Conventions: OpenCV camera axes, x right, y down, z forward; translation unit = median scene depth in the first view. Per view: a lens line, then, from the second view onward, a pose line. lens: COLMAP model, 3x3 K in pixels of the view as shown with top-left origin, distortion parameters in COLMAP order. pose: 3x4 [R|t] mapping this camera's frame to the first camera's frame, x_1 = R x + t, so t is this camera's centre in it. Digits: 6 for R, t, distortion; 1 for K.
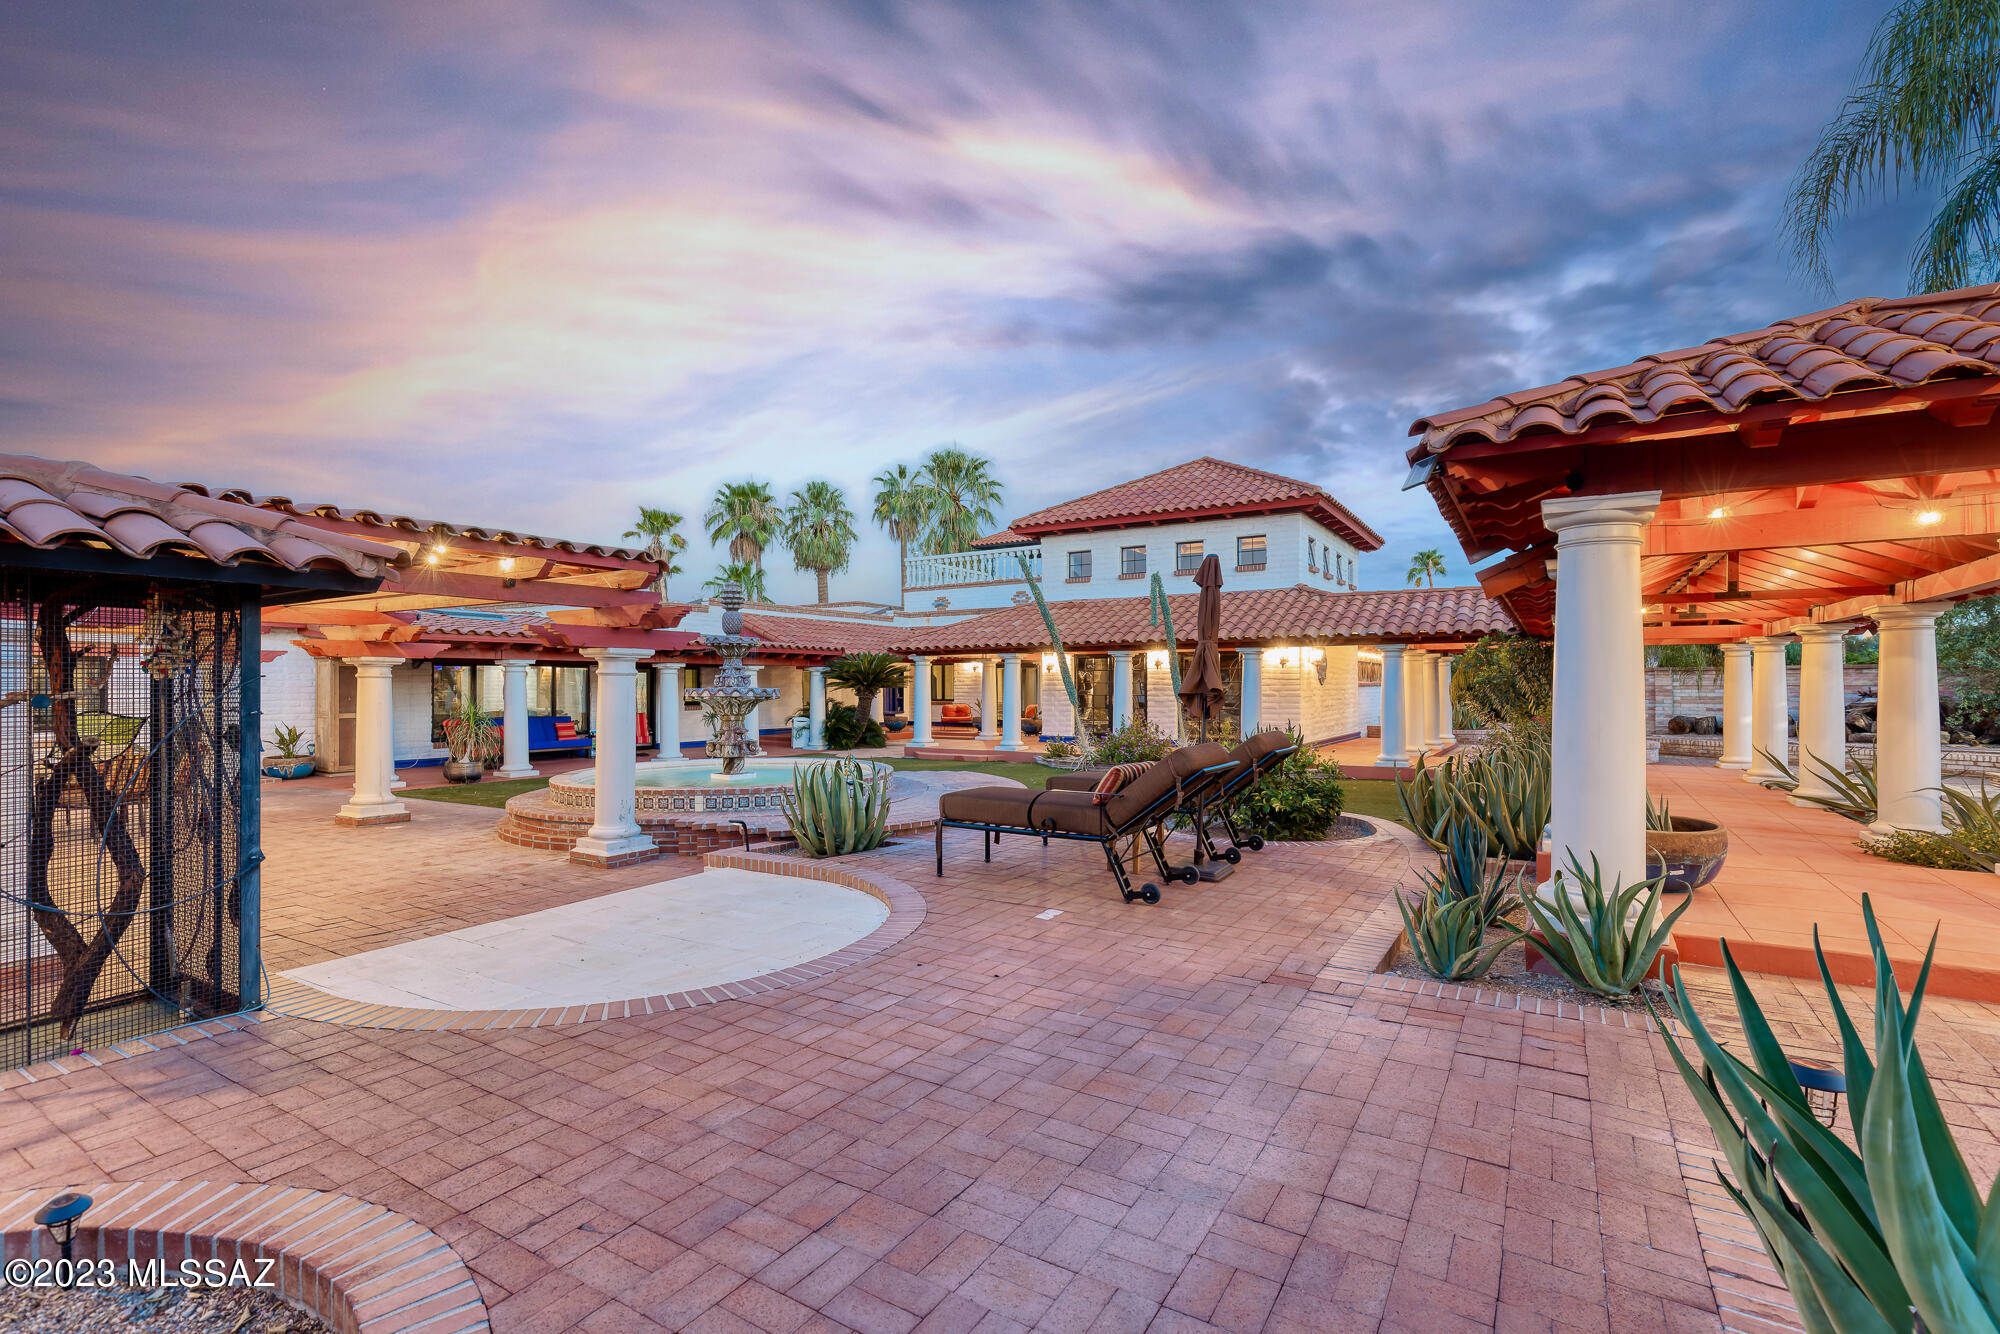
lens RADIAL K [[908.8, 0, 1005.2], [0, 908.8, 674.4], [0, 0, 1]] dist [0.008780, -0.001113]
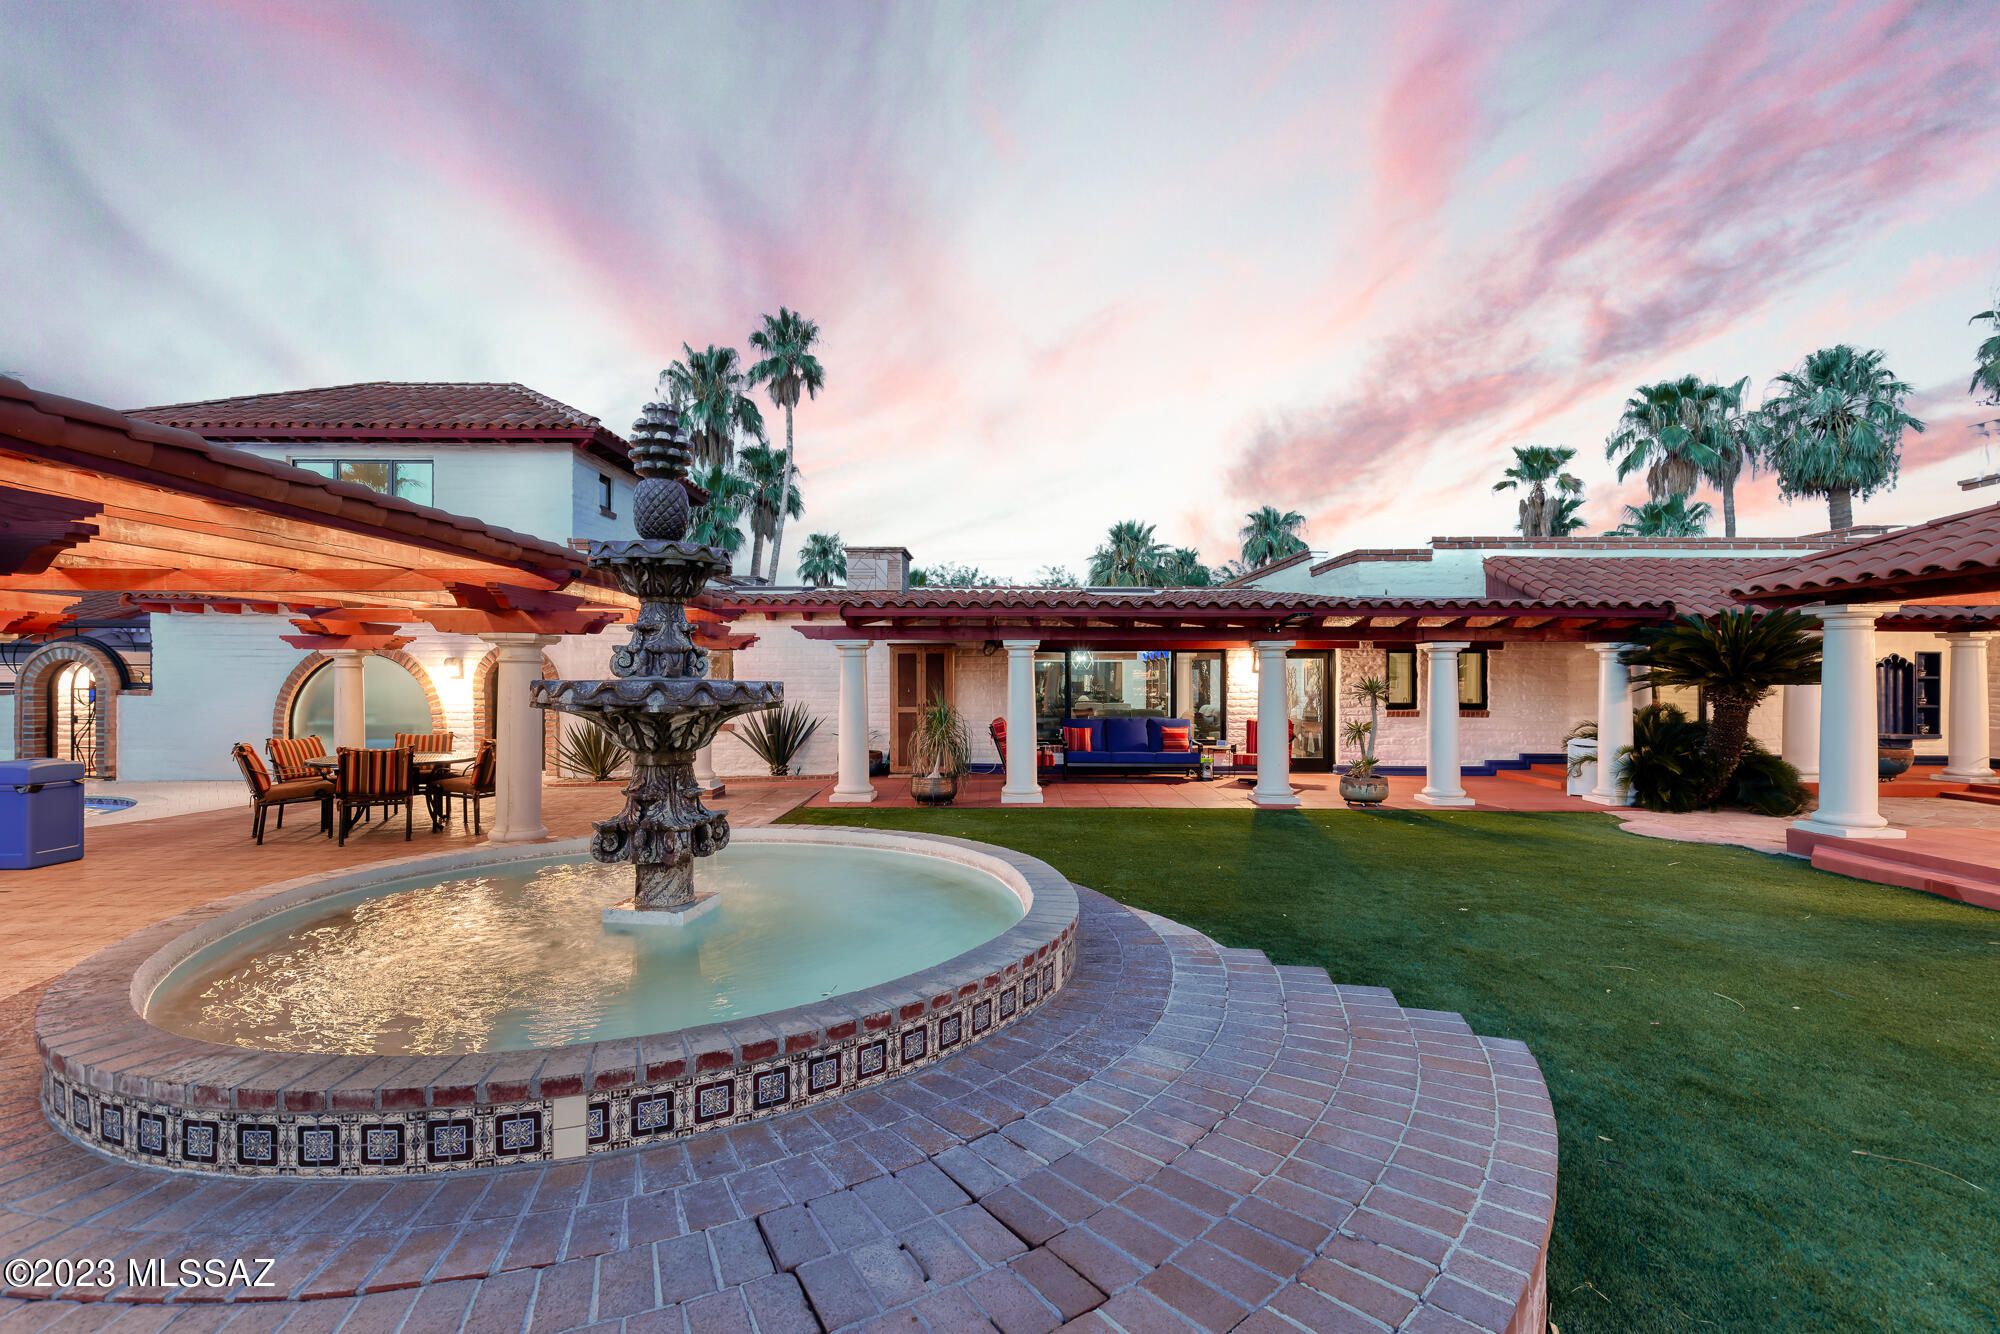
lens RADIAL K [[908.8, 0, 1001.2], [0, 908.8, 669.1], [0, 0, 1]] dist [0.008780, -0.001113]
pose [[0.527554, -0.004731, -0.849508, 0.055143], [0.005546, 0.999982, -0.002125, 0.006795], [0.849503, -0.003590, 0.527571, 0.479611]]
